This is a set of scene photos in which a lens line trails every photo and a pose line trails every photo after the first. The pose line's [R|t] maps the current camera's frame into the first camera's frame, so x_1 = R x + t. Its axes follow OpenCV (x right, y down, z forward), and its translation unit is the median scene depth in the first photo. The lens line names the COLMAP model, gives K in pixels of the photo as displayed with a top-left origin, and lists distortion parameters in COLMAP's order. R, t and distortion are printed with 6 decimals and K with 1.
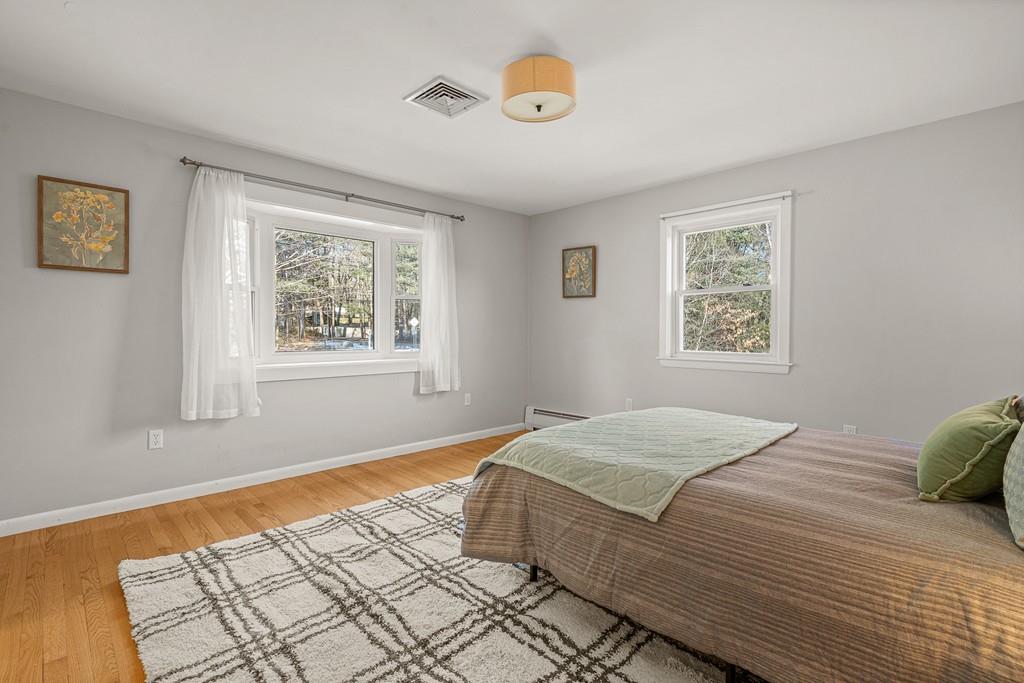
lens RADIAL K [[467.3, 0, 506.3], [0, 467.3, 342.7], [0, 0, 1]] dist [-0.001079, 0.000074]
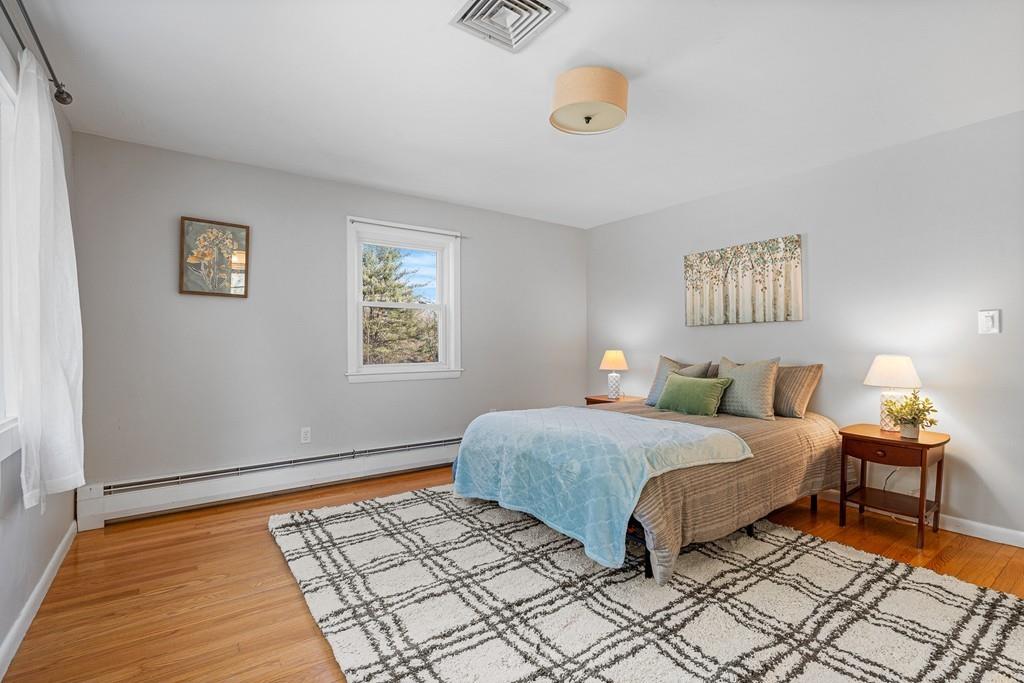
lens RADIAL K [[467.3, 0, 506.3], [0, 467.3, 342.7], [0, 0, 1]] dist [-0.001079, 0.000074]
pose [[0.161351, -0.005367, 0.986882, -0.739445], [0.029395, 0.999568, 0.000630, -0.027255], [-0.986459, 0.028908, 0.161439, 0.794285]]
